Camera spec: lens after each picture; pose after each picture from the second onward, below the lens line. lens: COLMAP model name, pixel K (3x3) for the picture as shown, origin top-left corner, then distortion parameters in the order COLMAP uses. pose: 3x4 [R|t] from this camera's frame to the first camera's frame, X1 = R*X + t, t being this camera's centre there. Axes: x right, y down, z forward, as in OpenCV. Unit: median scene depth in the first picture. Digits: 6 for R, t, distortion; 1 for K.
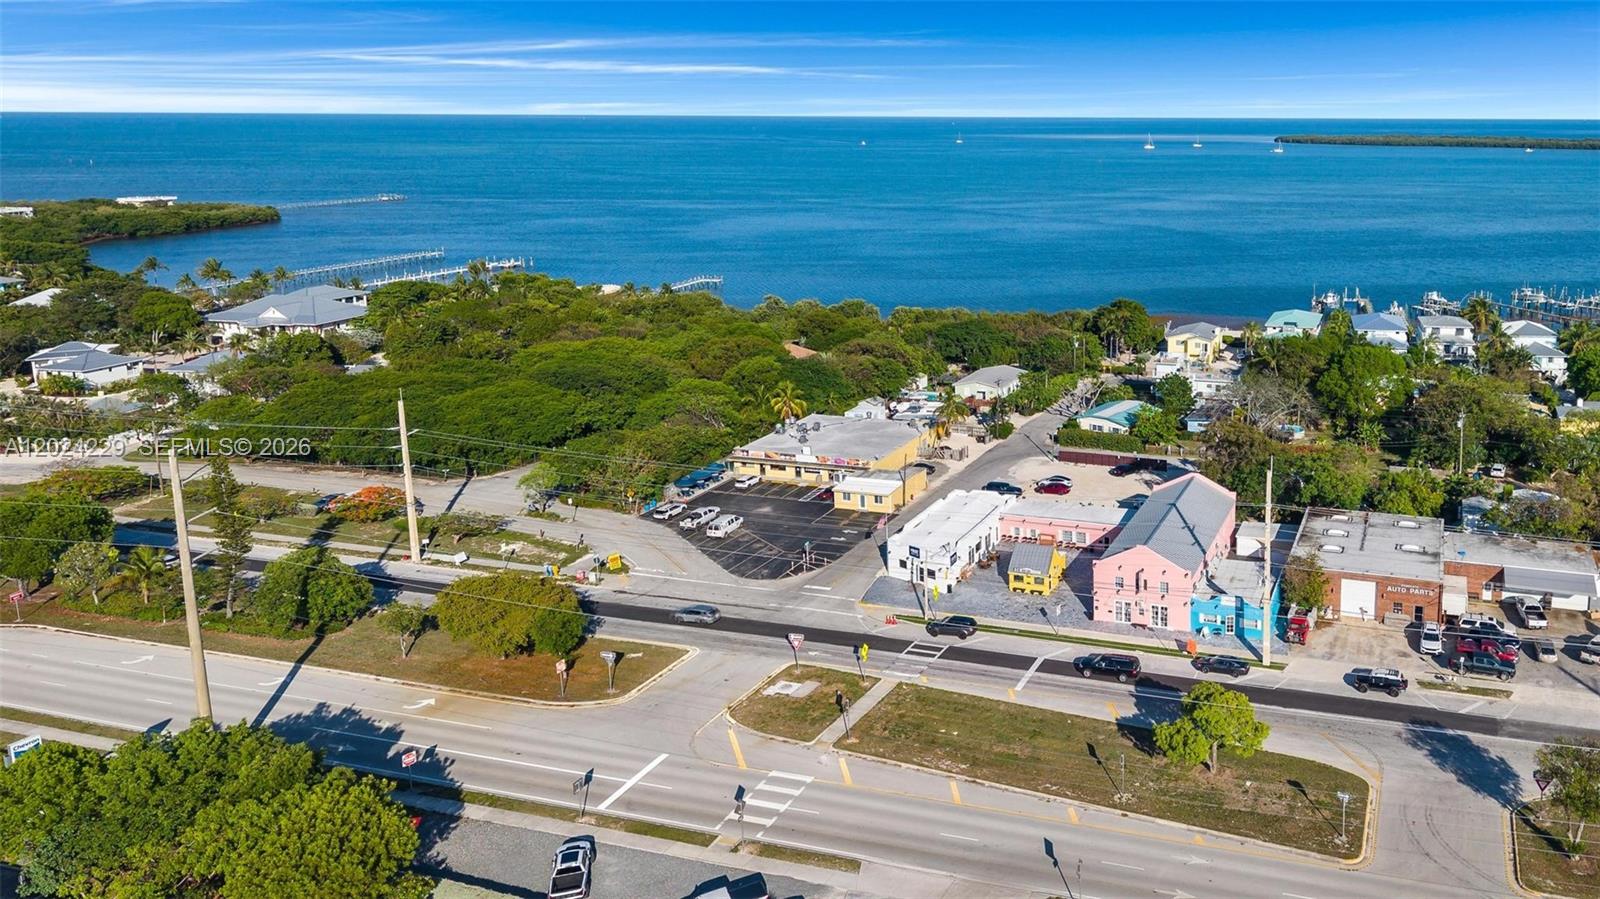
lens RADIAL K [[1130.5, 0, 1135.9], [0, 1130.5, 446.0], [0, 0, 1]] dist [0.028730, -0.023297]
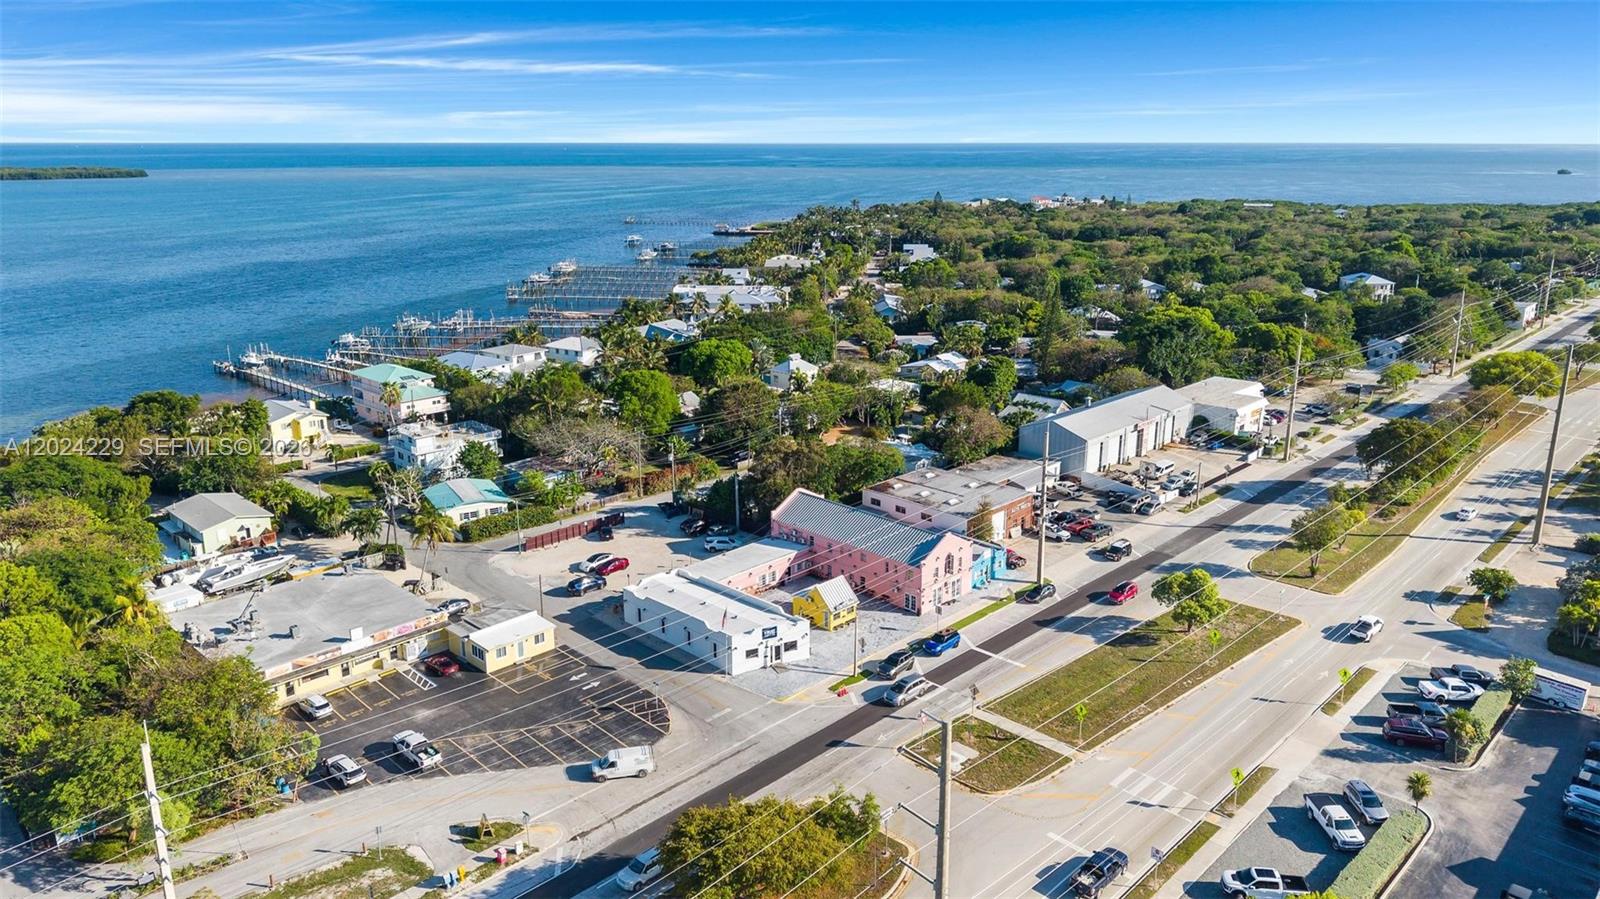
lens RADIAL K [[1108.4, 0, 800.0], [0, 1108.4, 449.5], [0, 0, 1]] dist [0.021483, -0.006342]
pose [[0.488513, -0.243042, 0.838025, -0.880235], [0.252085, 0.958782, 0.131115, -0.161378], [-0.835349, 0.147202, 0.529645, 0.439680]]
